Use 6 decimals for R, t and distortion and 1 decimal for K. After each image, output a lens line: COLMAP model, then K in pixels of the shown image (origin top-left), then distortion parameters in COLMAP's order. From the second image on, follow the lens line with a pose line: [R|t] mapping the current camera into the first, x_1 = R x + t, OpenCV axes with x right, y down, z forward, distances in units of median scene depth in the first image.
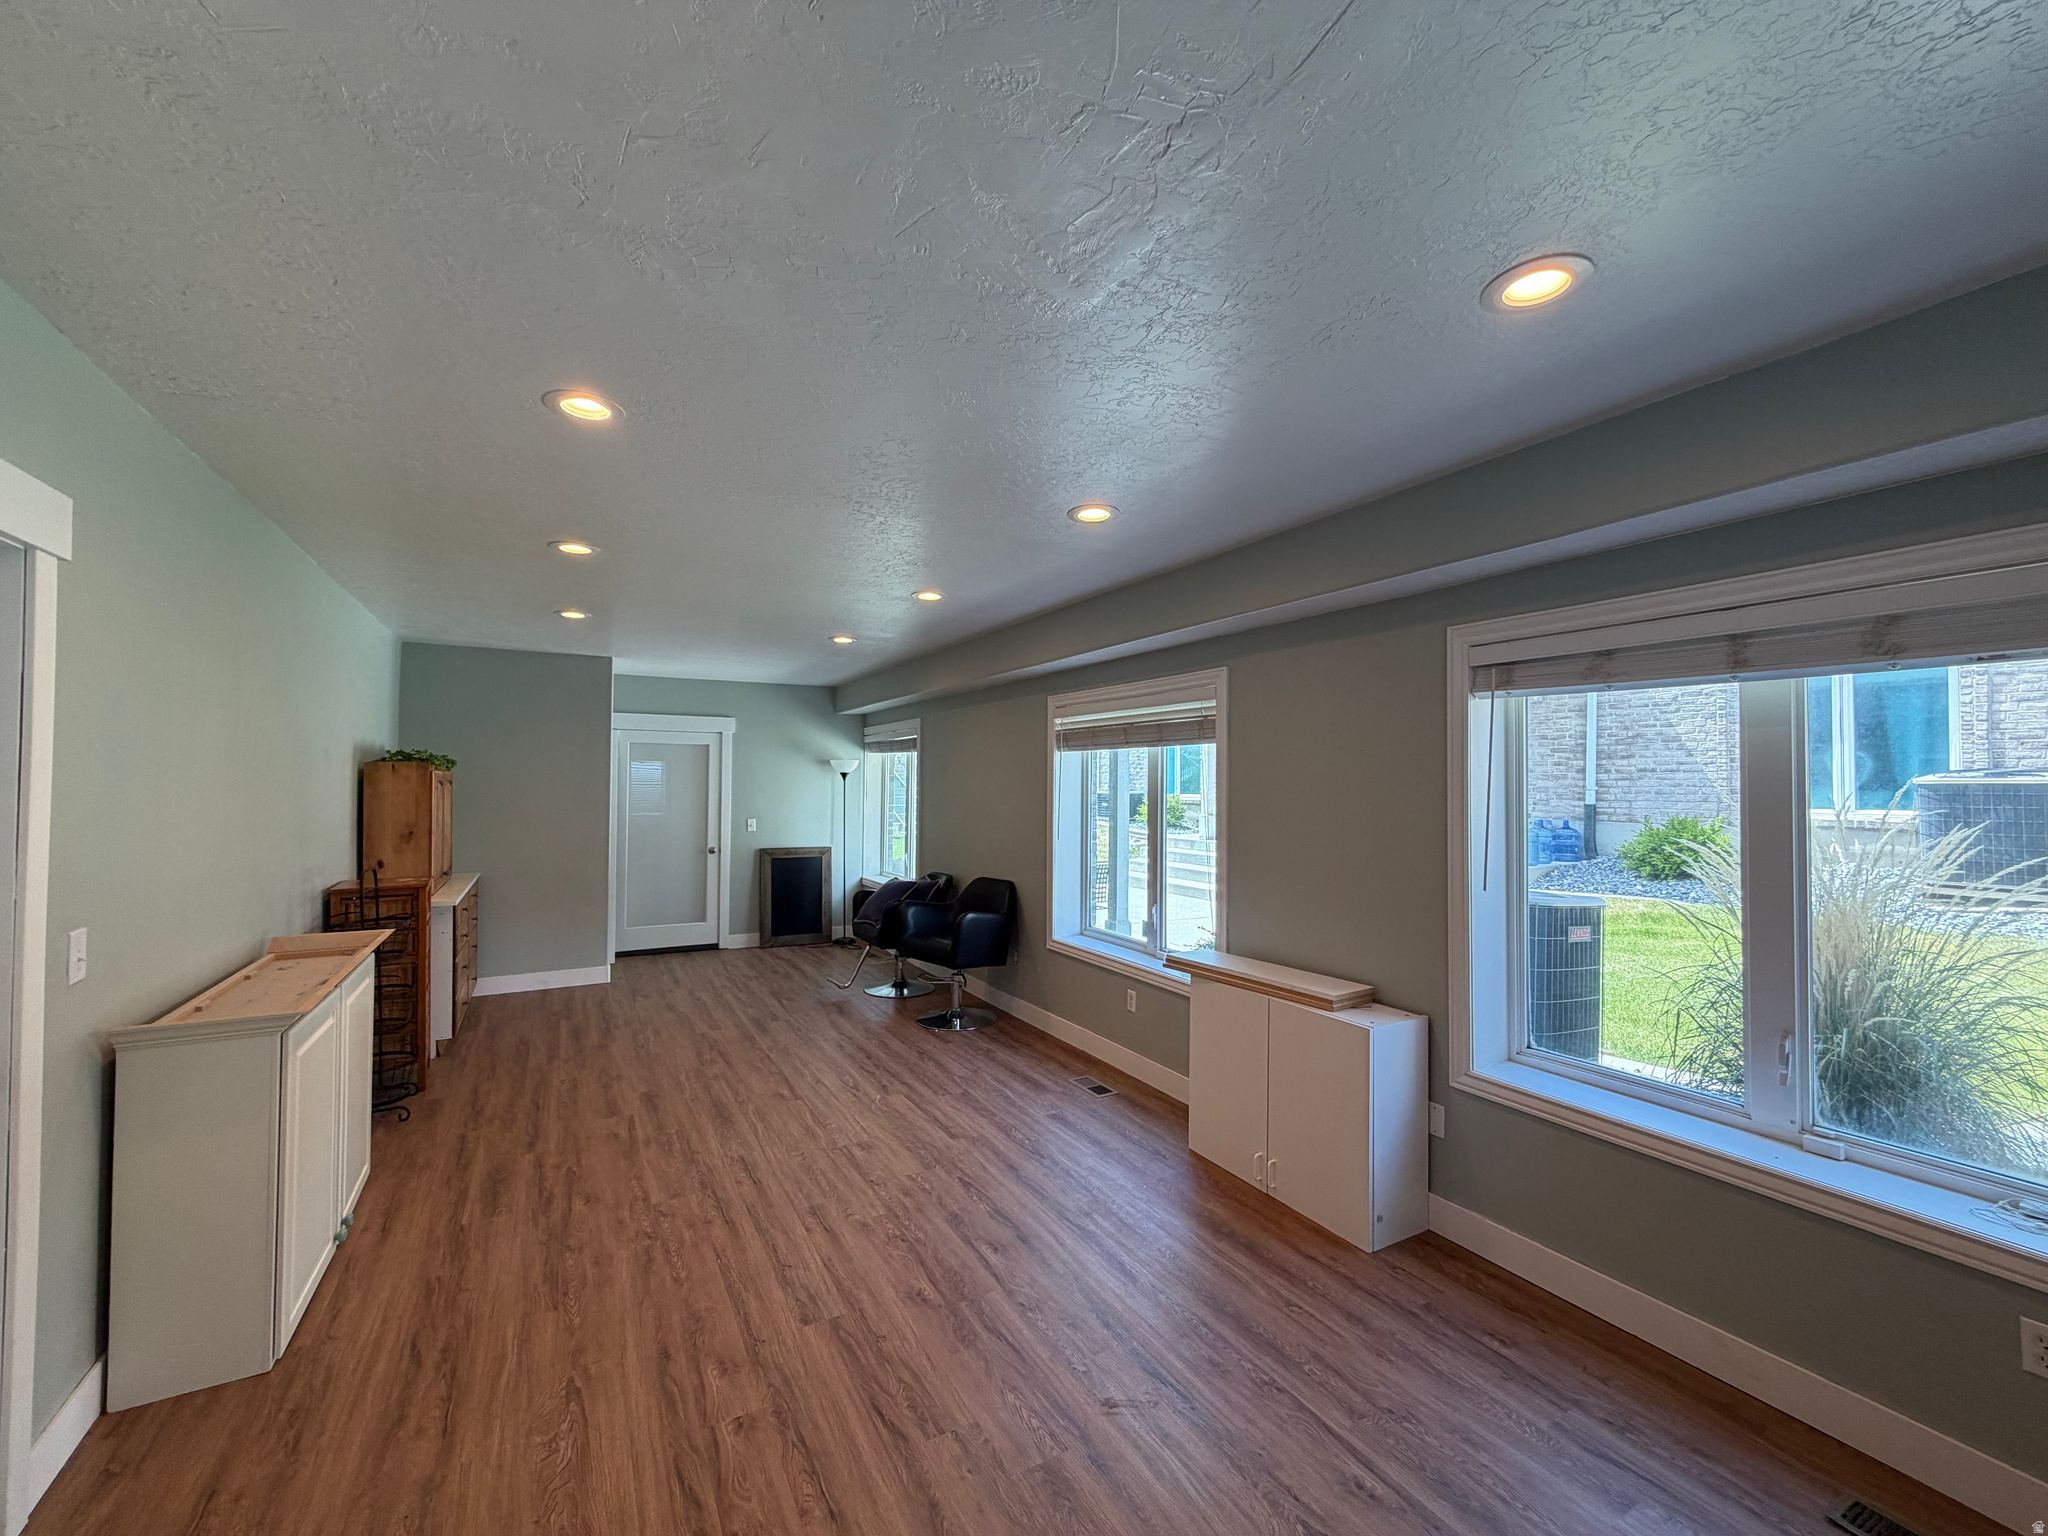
lens RADIAL K [[820.1, 0, 1023.9], [0, 820.1, 769.4], [0, 0, 1]] dist [-0.002339, 0.000030]
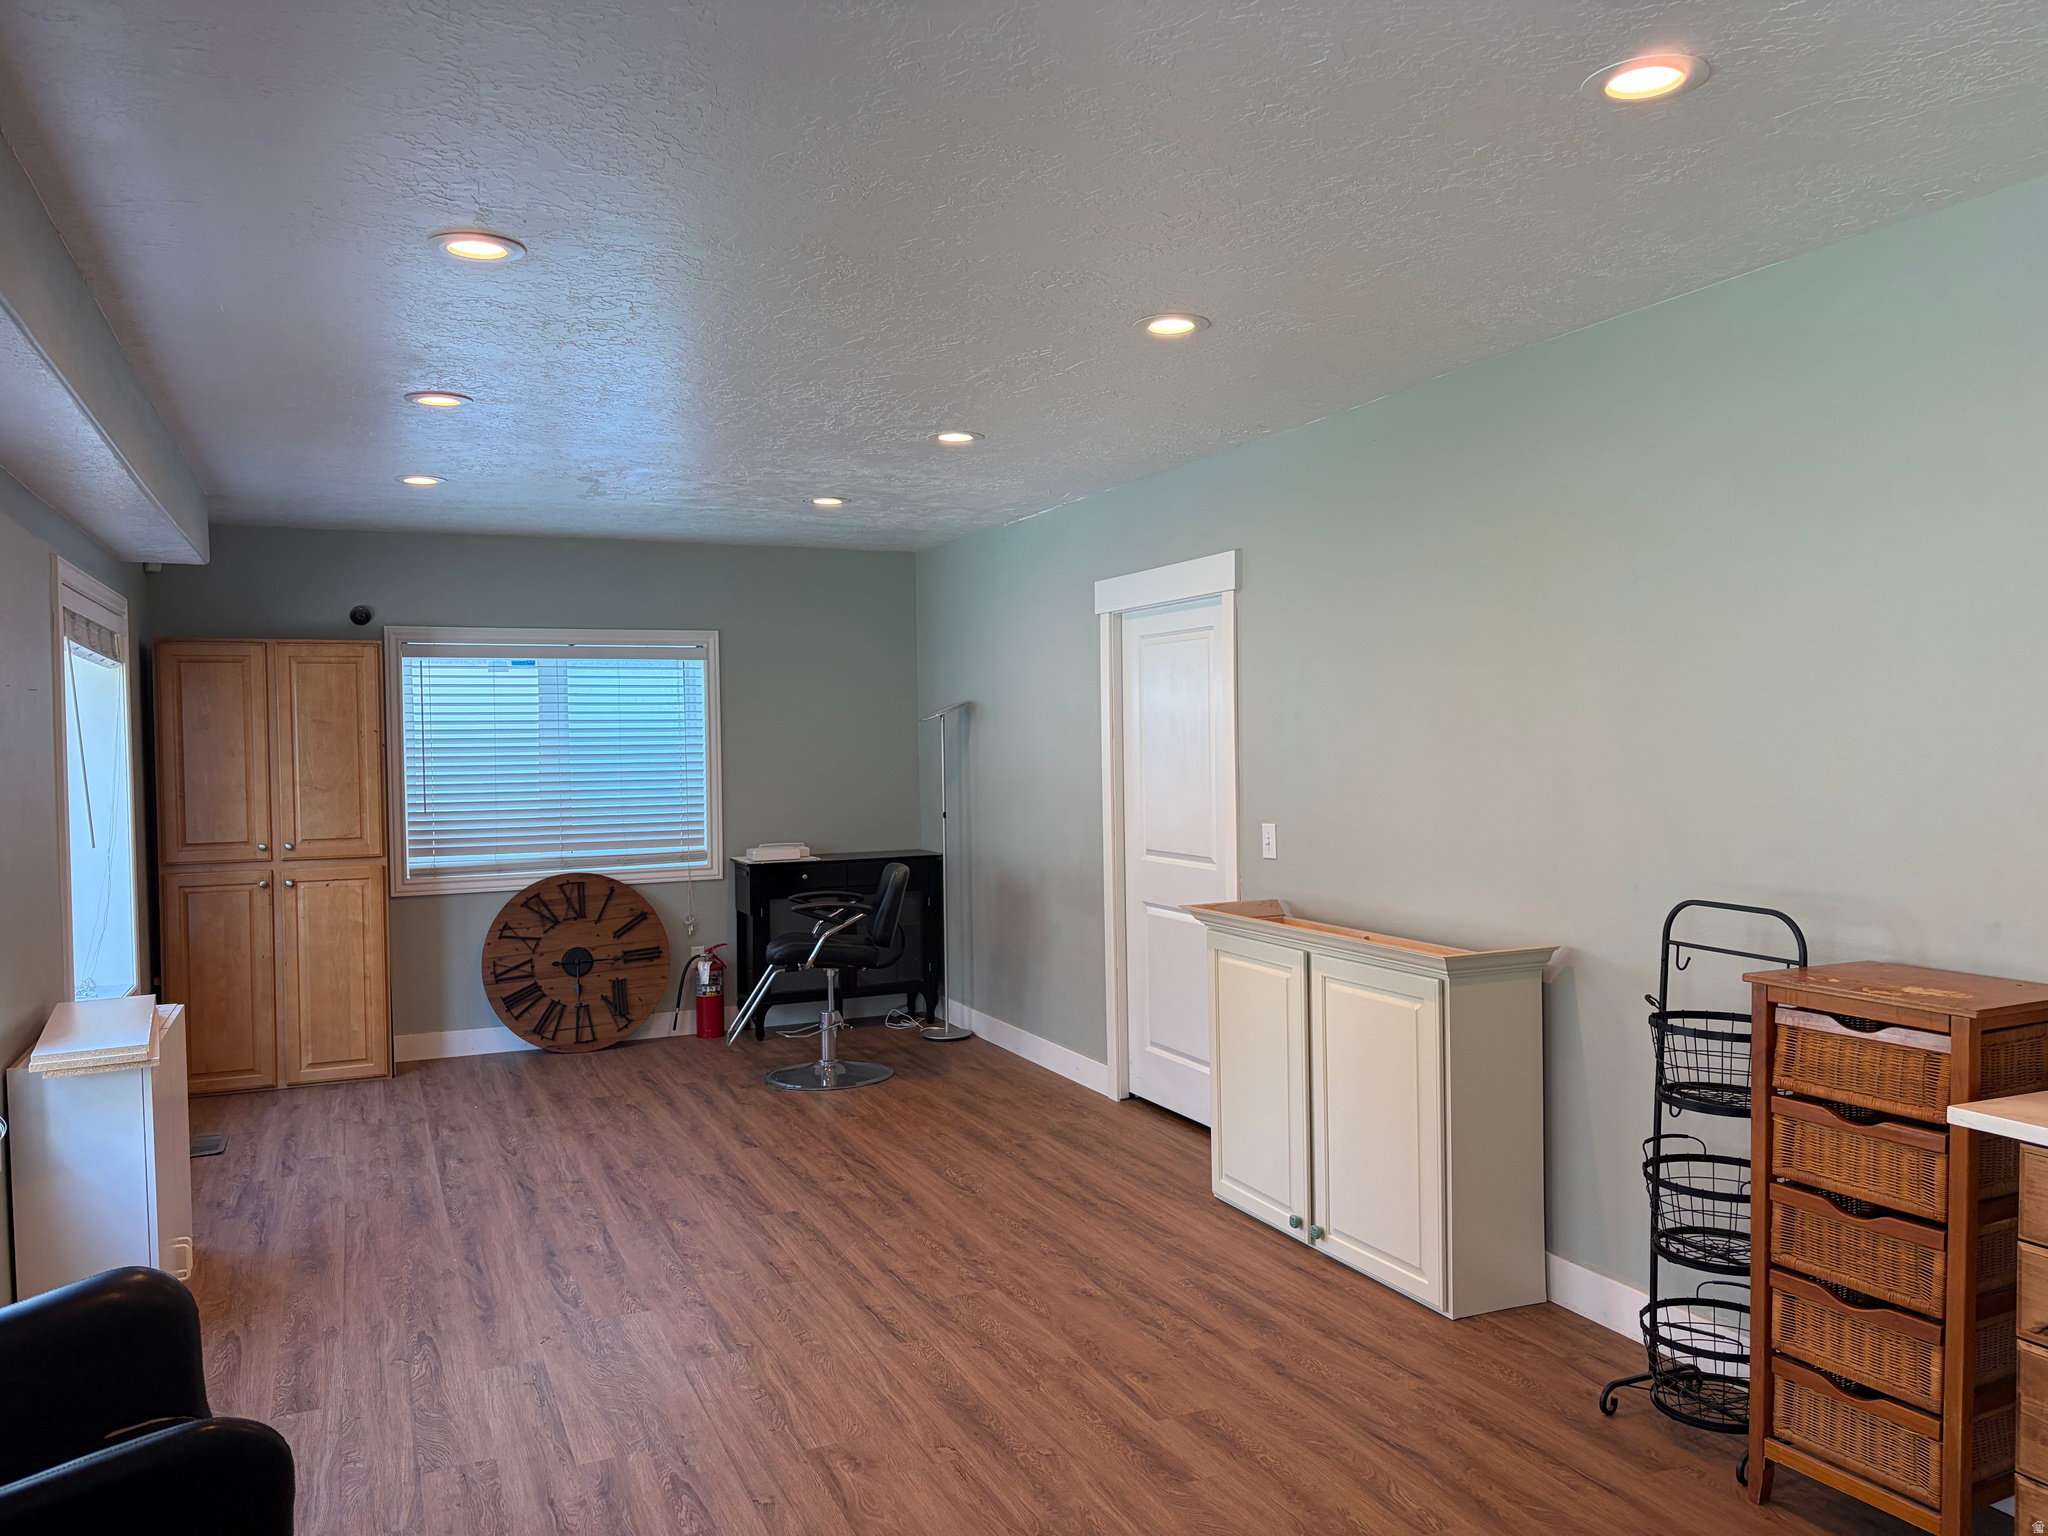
lens RADIAL K [[1554.0, 0, 1020.8], [0, 1554.0, 779.1], [0, 0, 1]] dist [0.042342, -0.037069]
pose [[-0.993996, 0.005511, 0.109277, -0.530623], [0.006851, 0.999906, 0.011889, 0.041276], [-0.109201, 0.012566, -0.993940, 2.015983]]
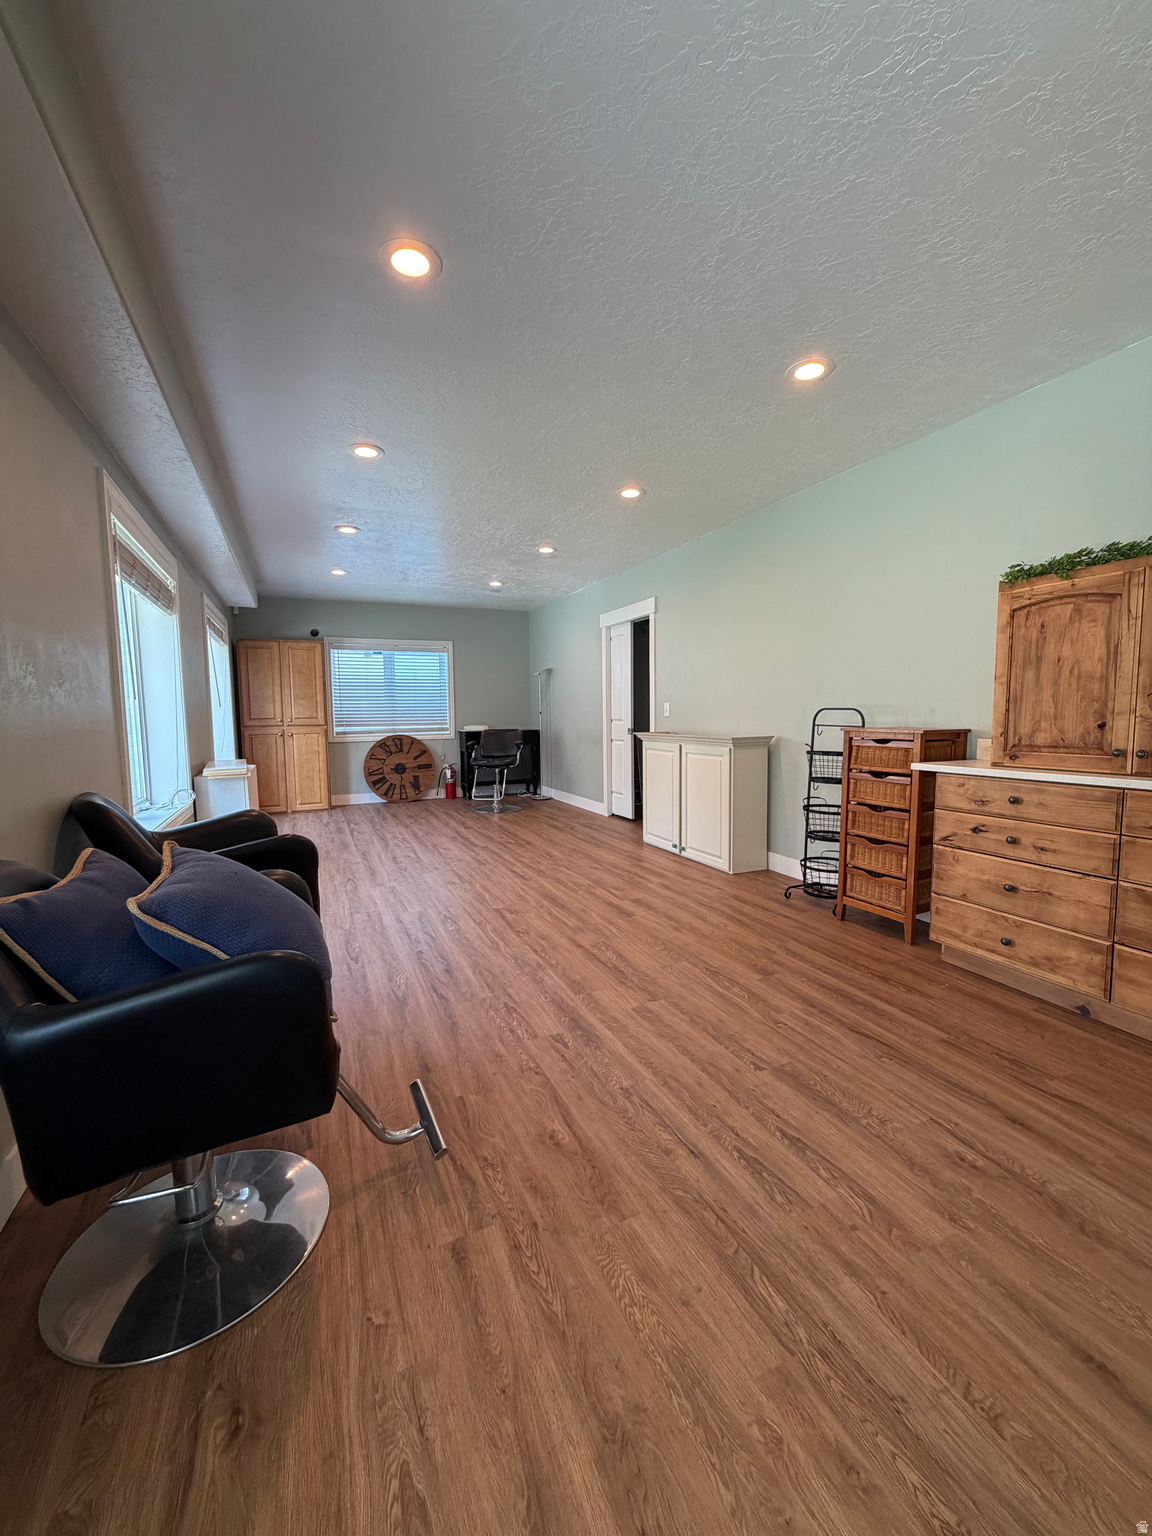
lens RADIAL K [[615.1, 0, 568.9], [0, 615.1, 763.3], [0, 0, 1]] dist [-0.002339, 0.000030]
pose [[-0.994009, -0.002909, 0.109261, -0.530289], [0.004810, 0.997513, 0.070315, 0.145703], [-0.109194, 0.070419, -0.991523, 2.067228]]
